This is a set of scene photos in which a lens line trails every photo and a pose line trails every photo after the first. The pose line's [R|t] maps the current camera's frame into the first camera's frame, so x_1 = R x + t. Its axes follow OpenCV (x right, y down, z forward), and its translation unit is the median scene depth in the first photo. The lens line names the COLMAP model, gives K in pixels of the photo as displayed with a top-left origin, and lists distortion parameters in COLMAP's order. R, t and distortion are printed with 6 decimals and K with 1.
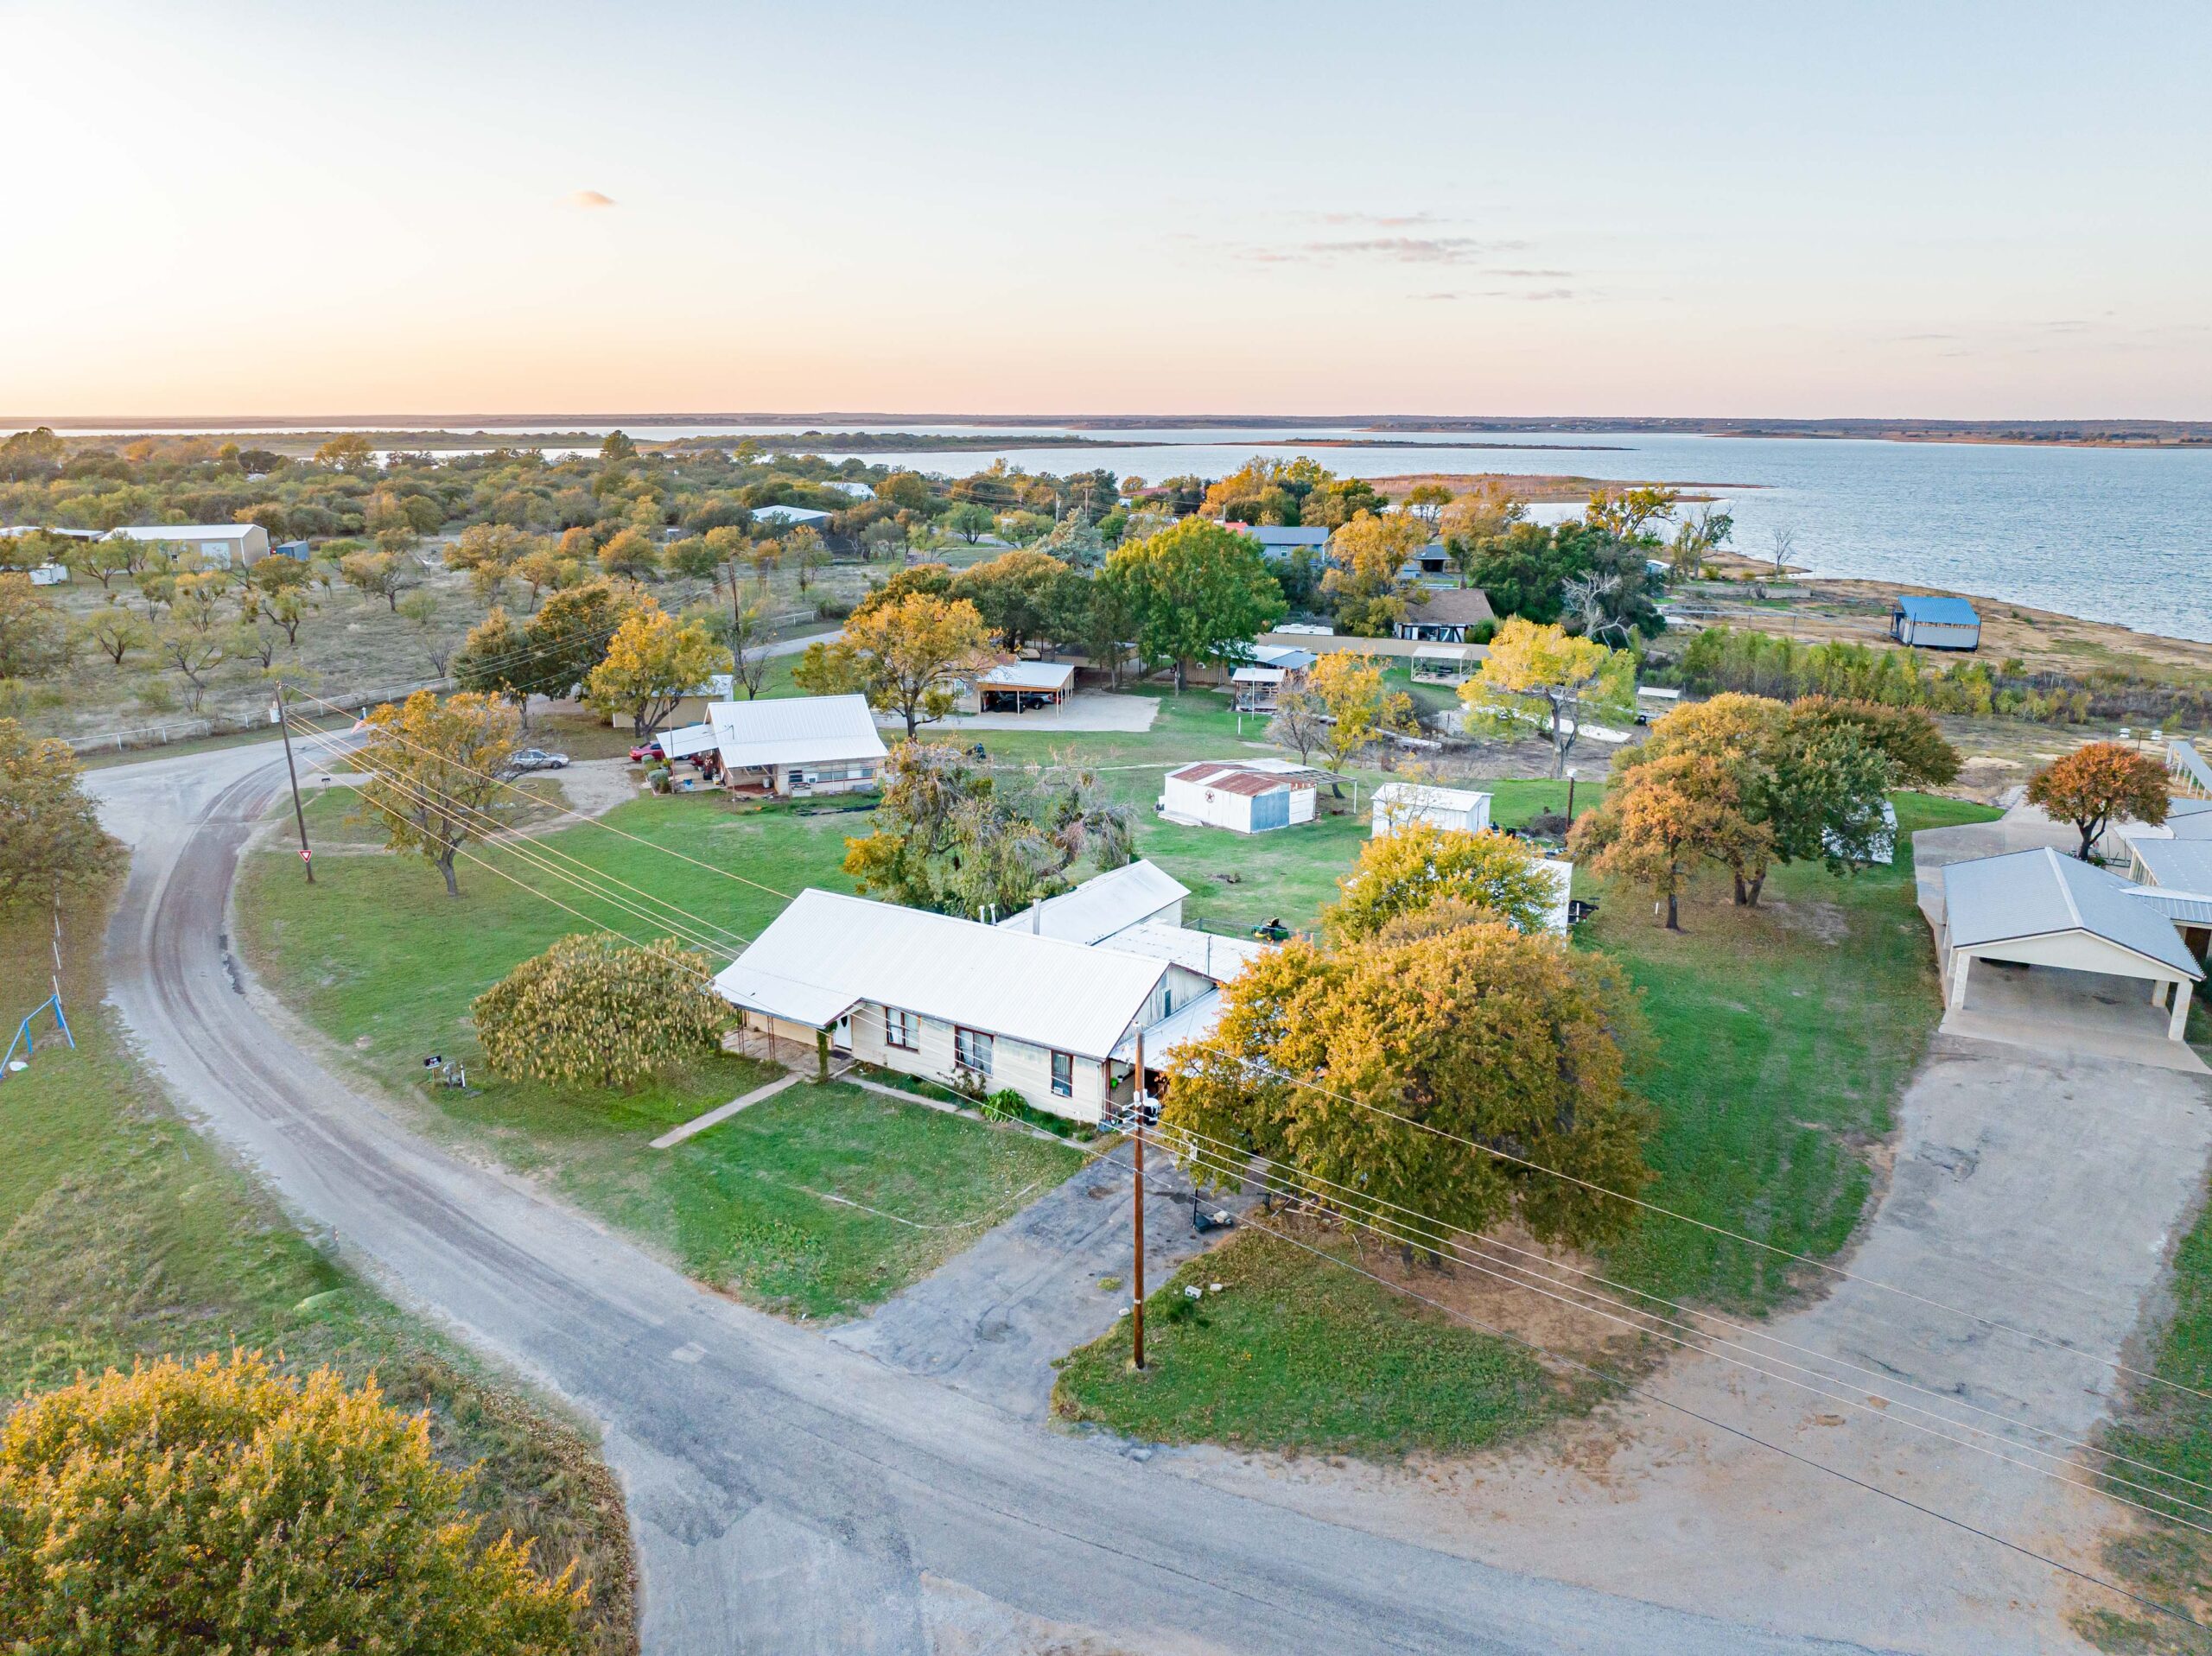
lens RADIAL K [[1555.8, 0, 1112.1], [0, 1555.8, 837.3], [0, 0, 1]] dist [-0.037830, 0.000678]
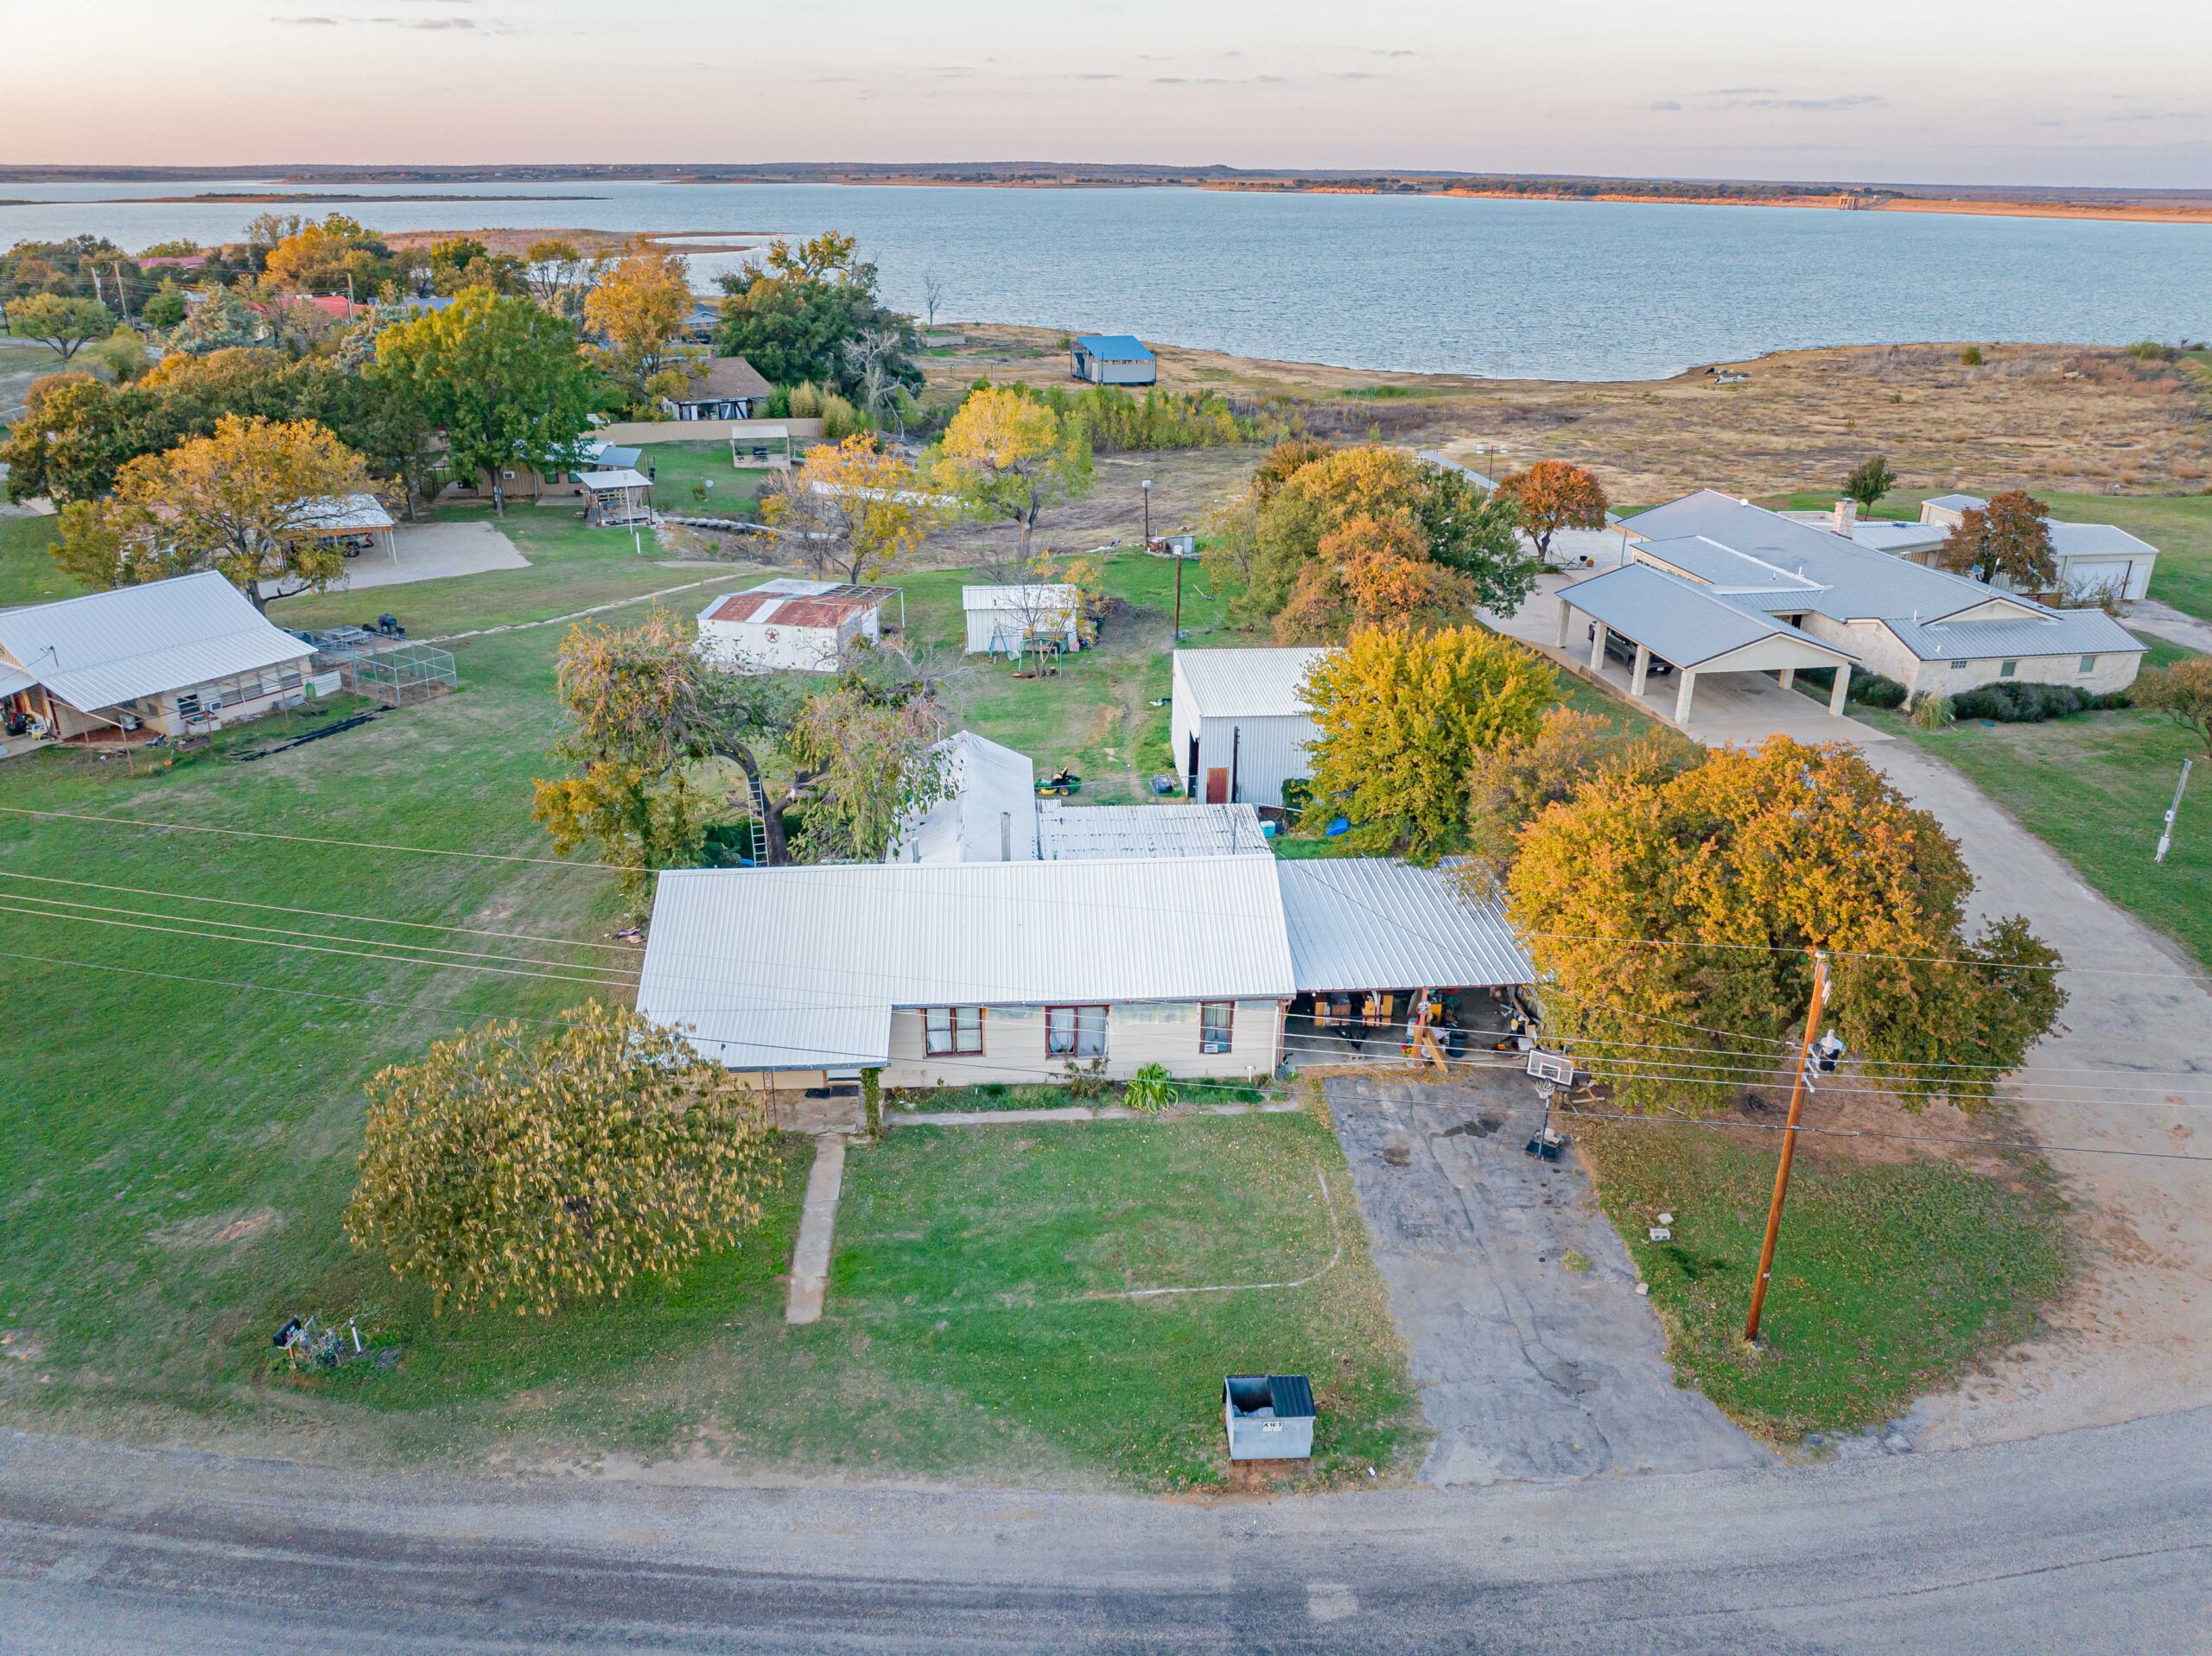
lens RADIAL K [[1555.8, 0, 1112.1], [0, 1555.8, 837.3], [0, 0, 1]] dist [-0.037830, 0.000678]
pose [[0.807281, -0.229362, 0.543774, -0.457546], [0.146814, 0.970473, 0.191384, -0.093312], [-0.571614, -0.074667, 0.817118, 0.382058]]
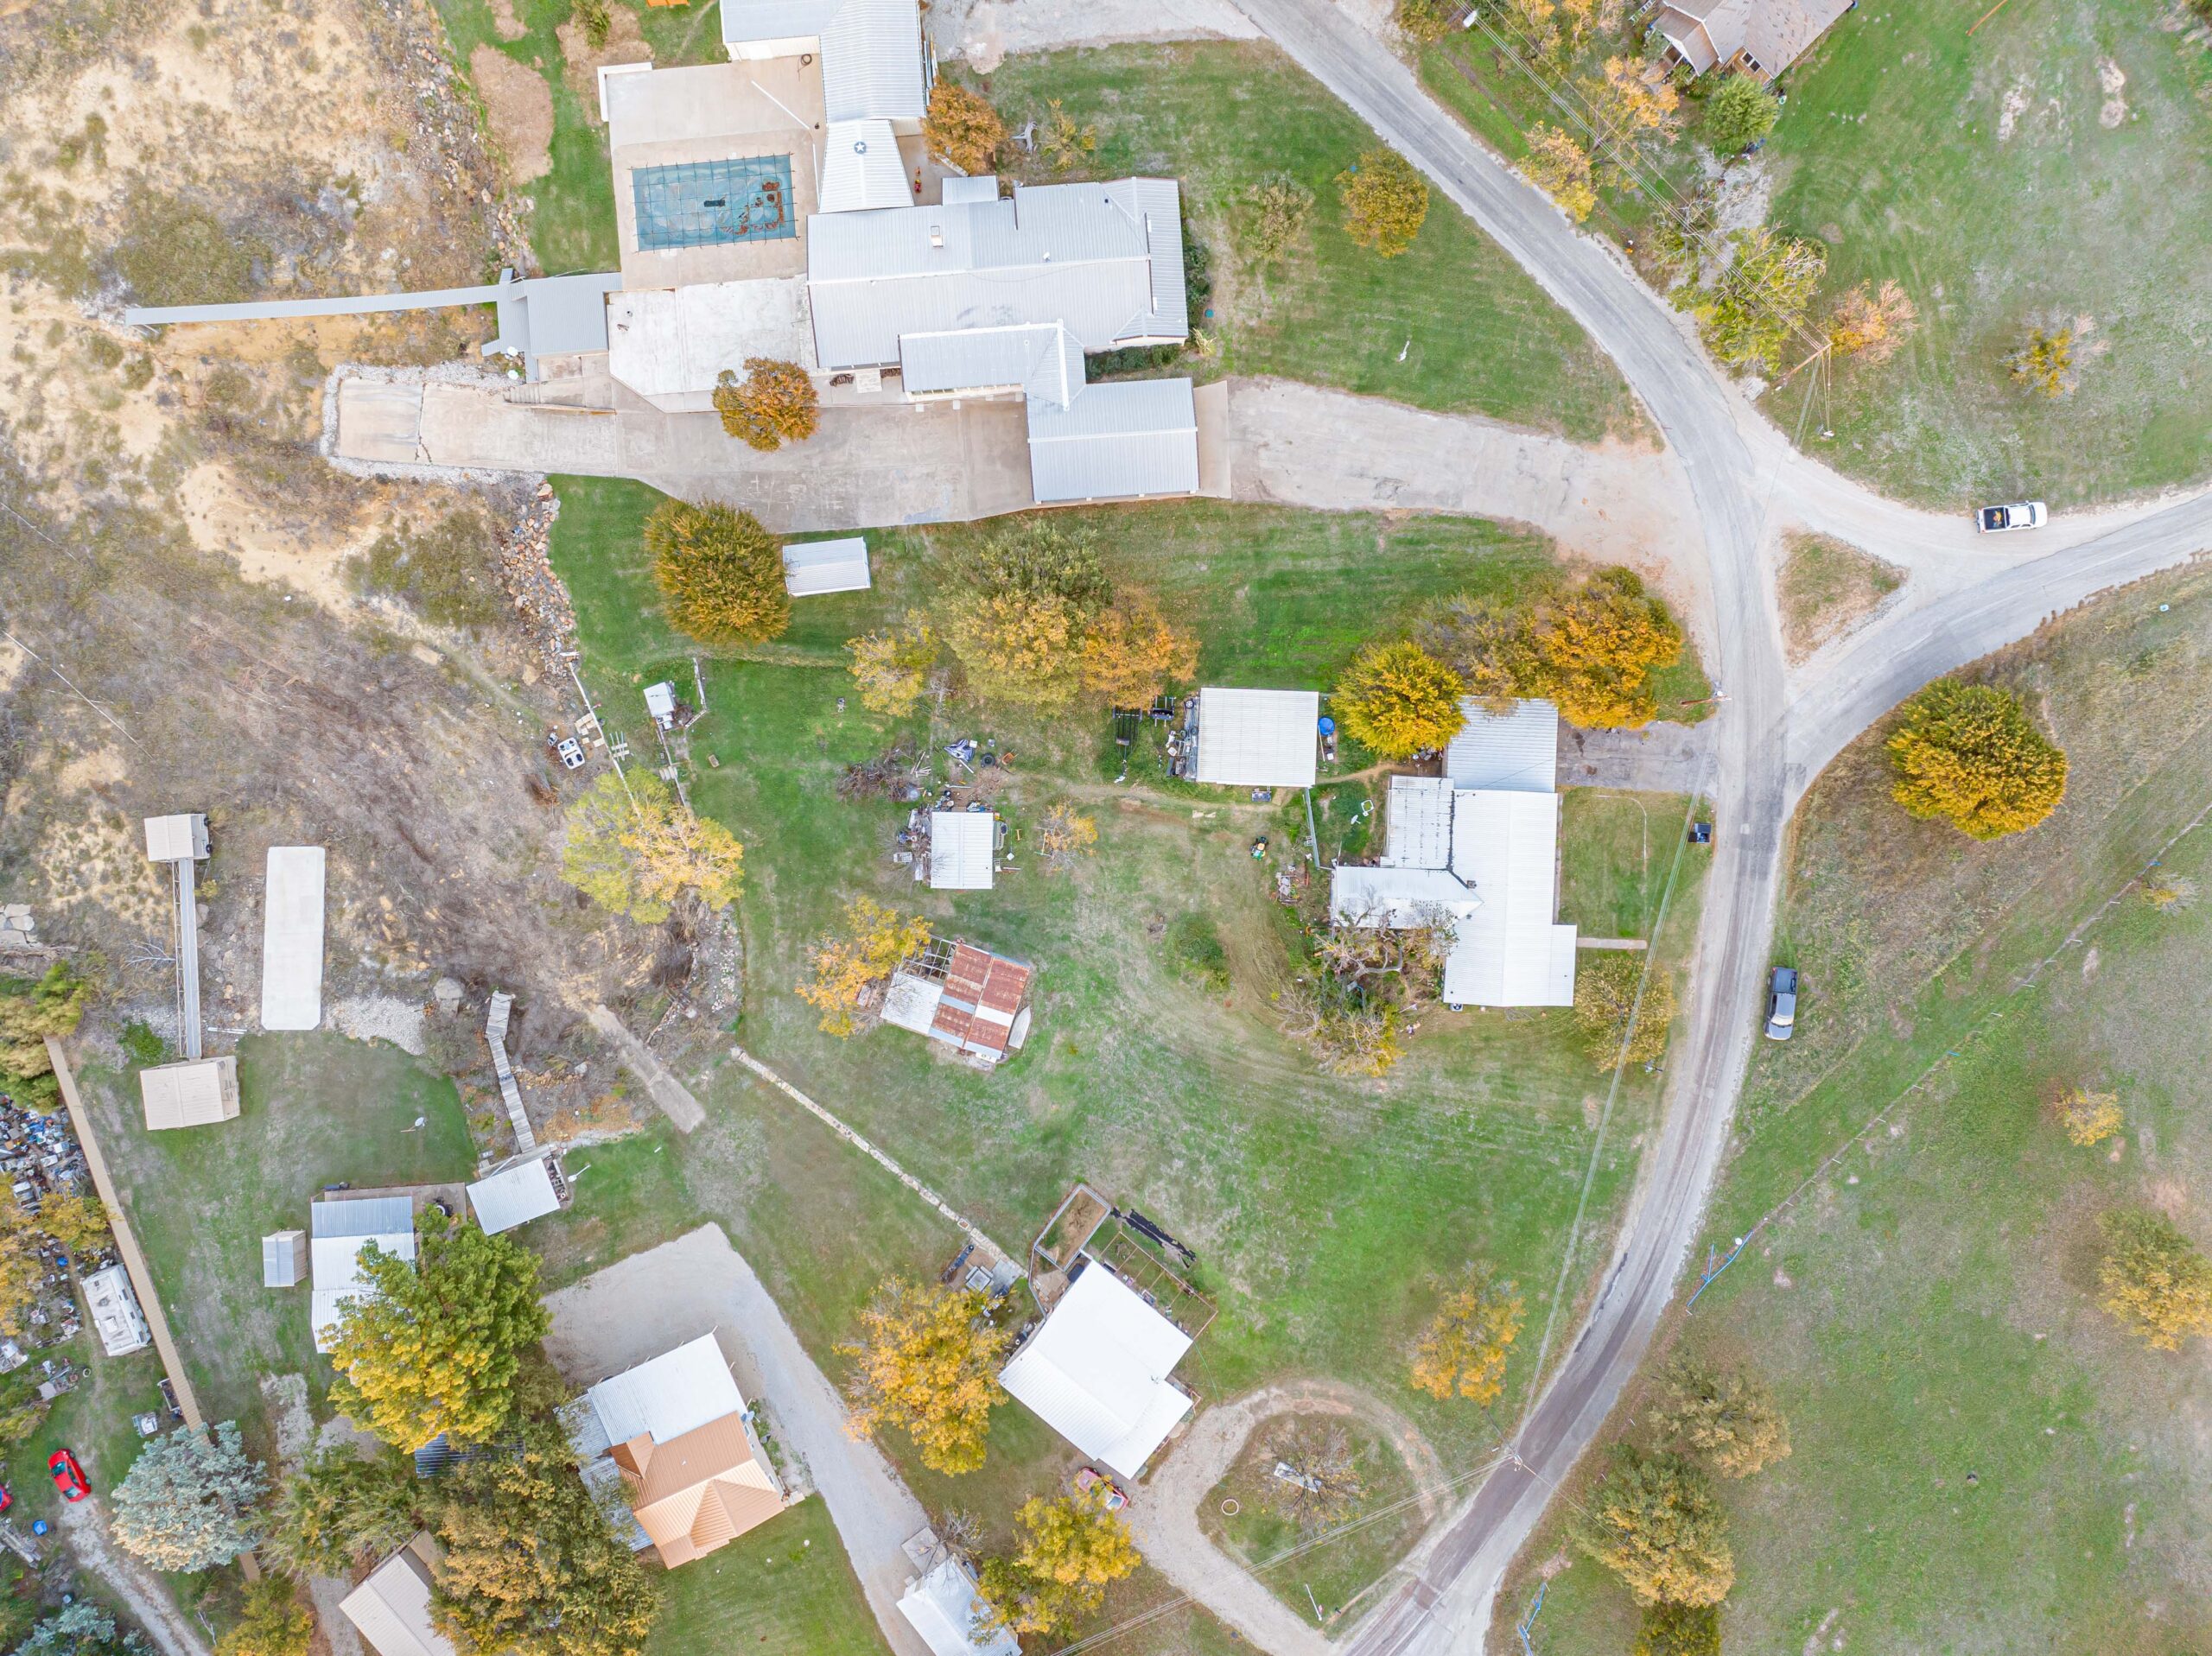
lens RADIAL K [[1555.8, 0, 1112.1], [0, 1555.8, 837.3], [0, 0, 1]] dist [-0.037830, 0.000678]
pose [[-0.497525, -0.867091, -0.024953, 0.318233], [0.205507, -0.145766, 0.967739, -2.181067], [-0.842755, 0.476346, 0.250716, 0.939820]]
